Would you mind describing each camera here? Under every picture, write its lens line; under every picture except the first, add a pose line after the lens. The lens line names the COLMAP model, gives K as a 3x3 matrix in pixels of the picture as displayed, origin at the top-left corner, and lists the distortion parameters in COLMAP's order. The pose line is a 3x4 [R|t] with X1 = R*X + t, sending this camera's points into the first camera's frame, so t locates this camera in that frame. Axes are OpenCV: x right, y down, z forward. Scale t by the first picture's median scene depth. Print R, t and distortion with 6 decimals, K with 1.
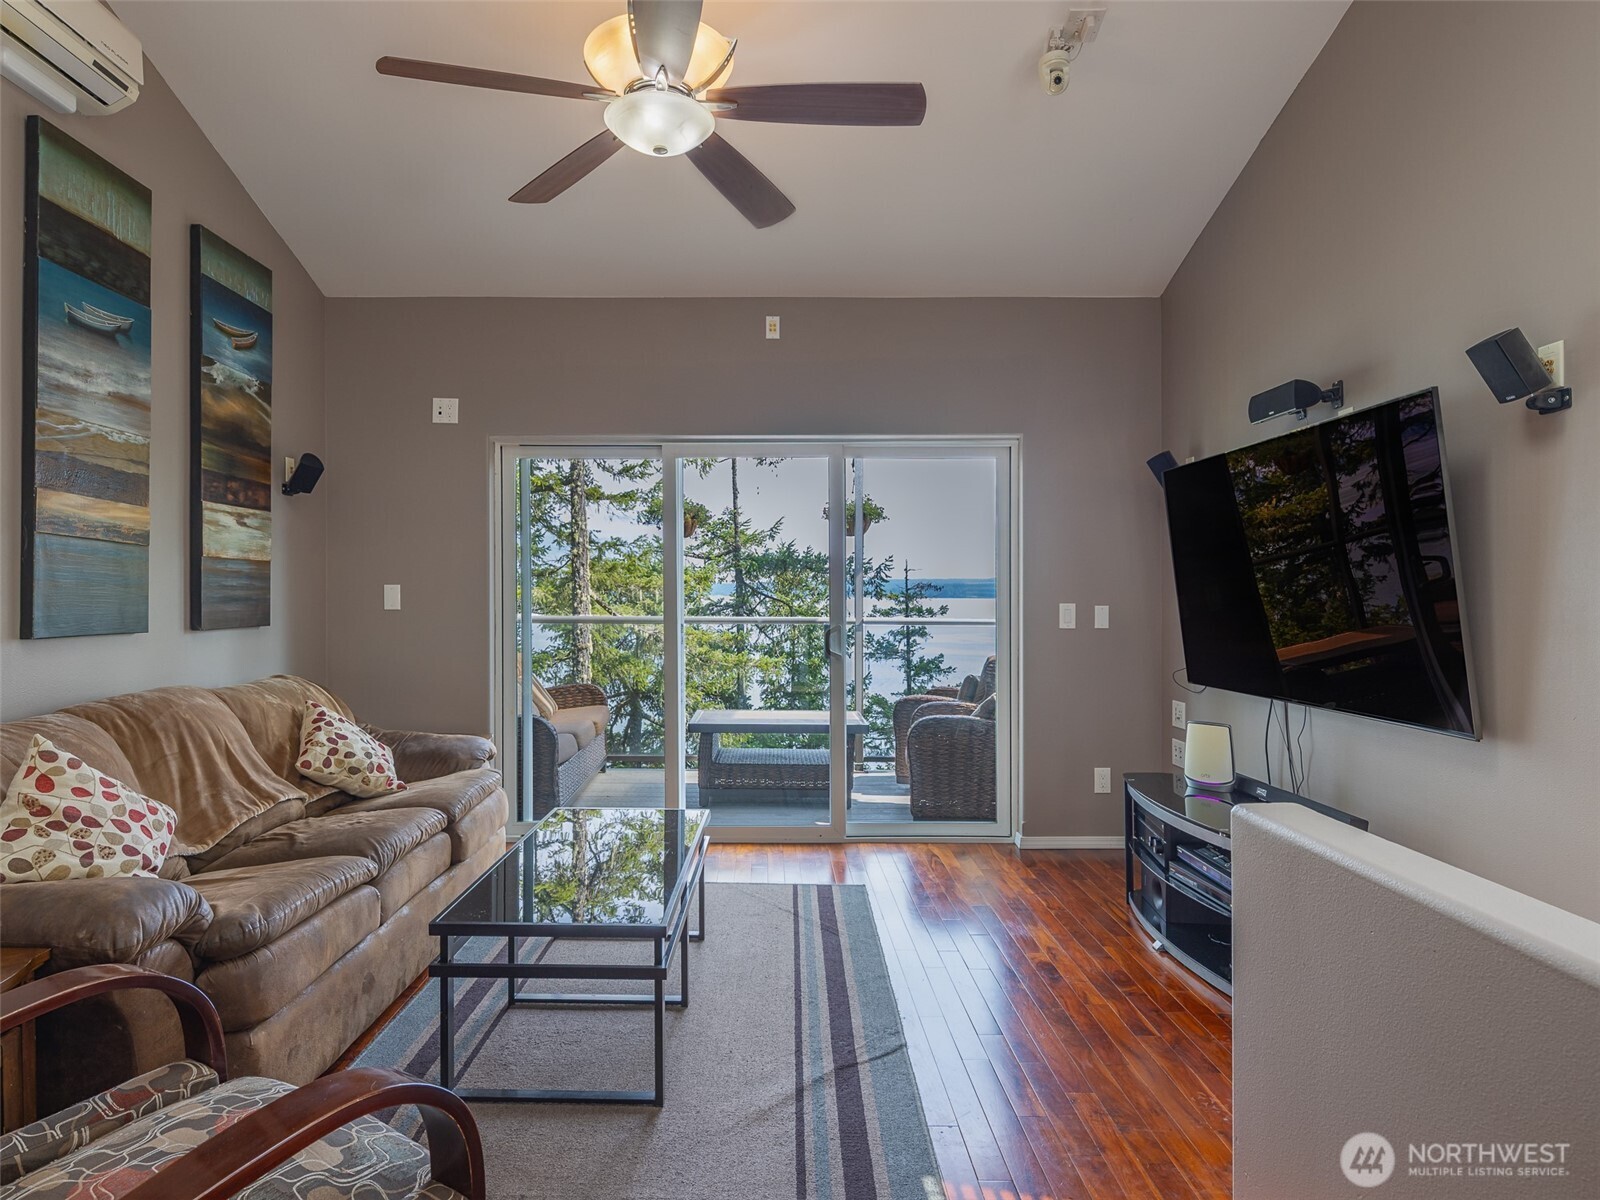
lens RADIAL K [[865.9, 0, 790.8], [0, 865.9, 587.1], [0, 0, 1]] dist [0.000269, -0.000773]
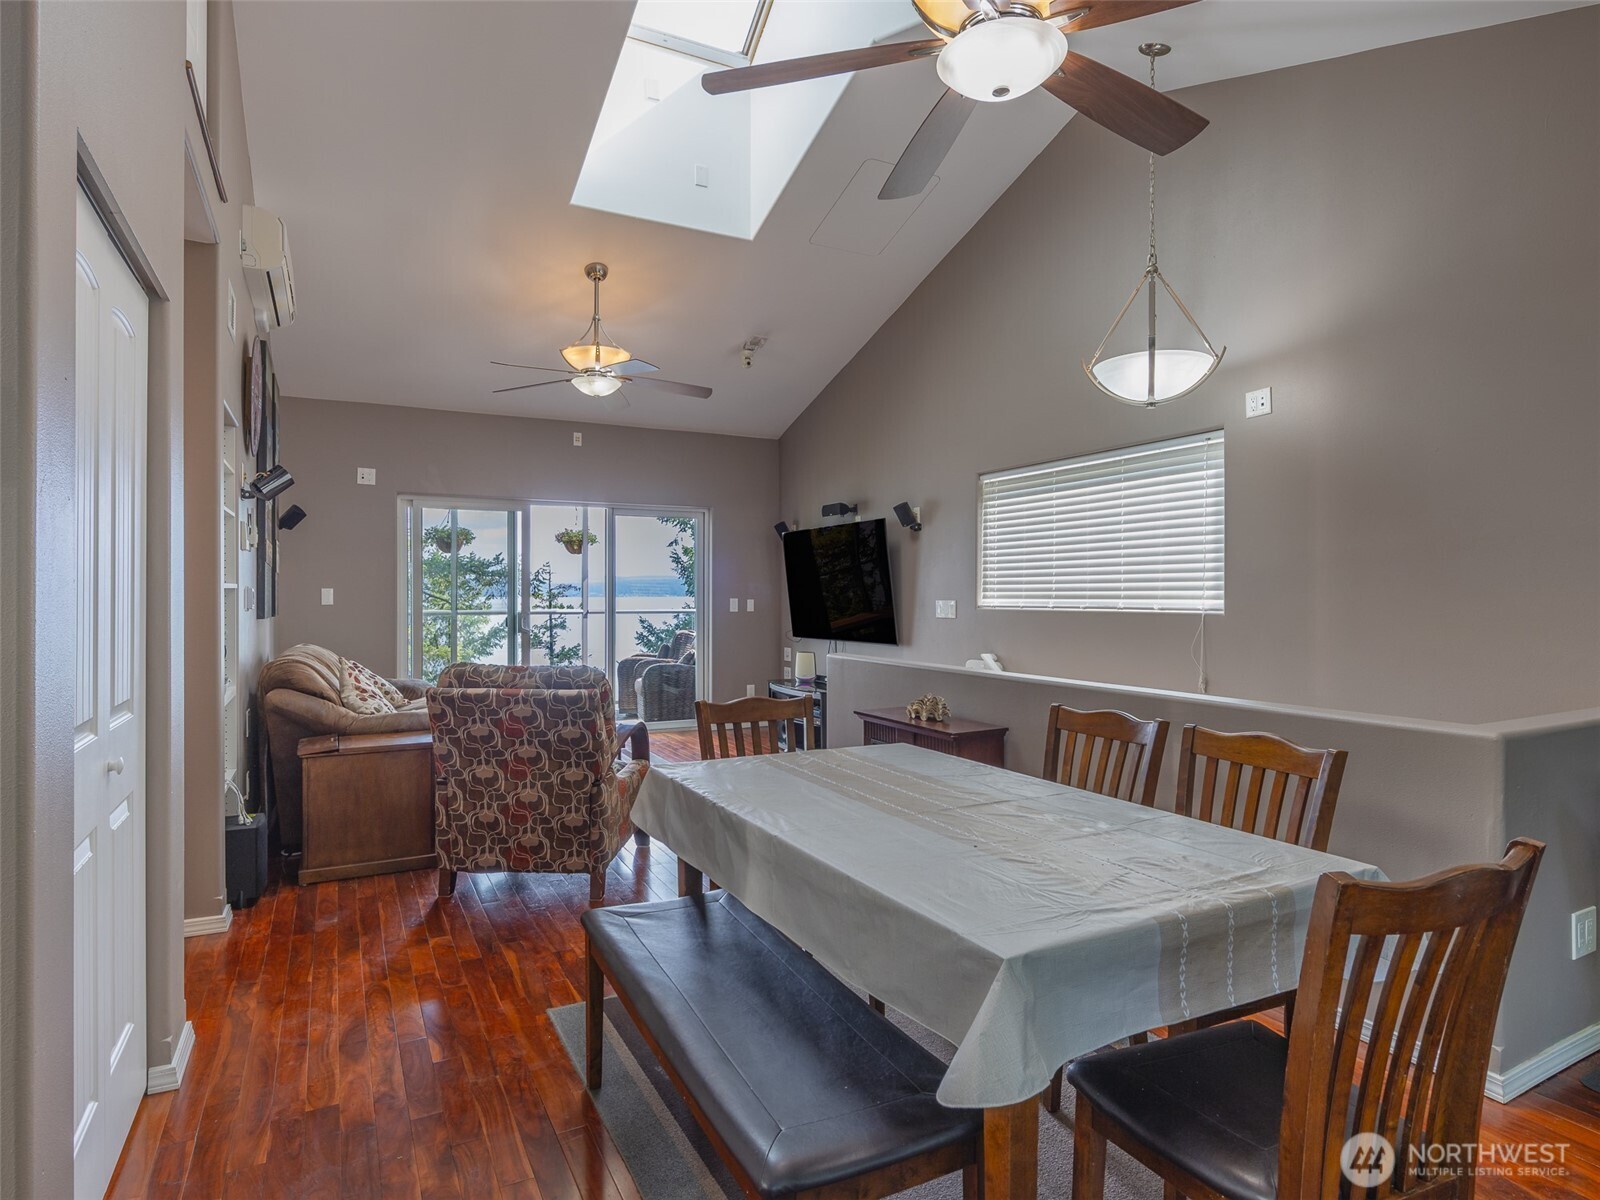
lens RADIAL K [[865.9, 0, 790.8], [0, 865.9, 587.1], [0, 0, 1]] dist [0.000269, -0.000773]
pose [[0.886288, 0.001241, 0.463133, -0.489707], [-0.001764, 0.999998, 0.000697, -0.008236], [-0.463131, -0.001435, 0.886289, -0.802679]]
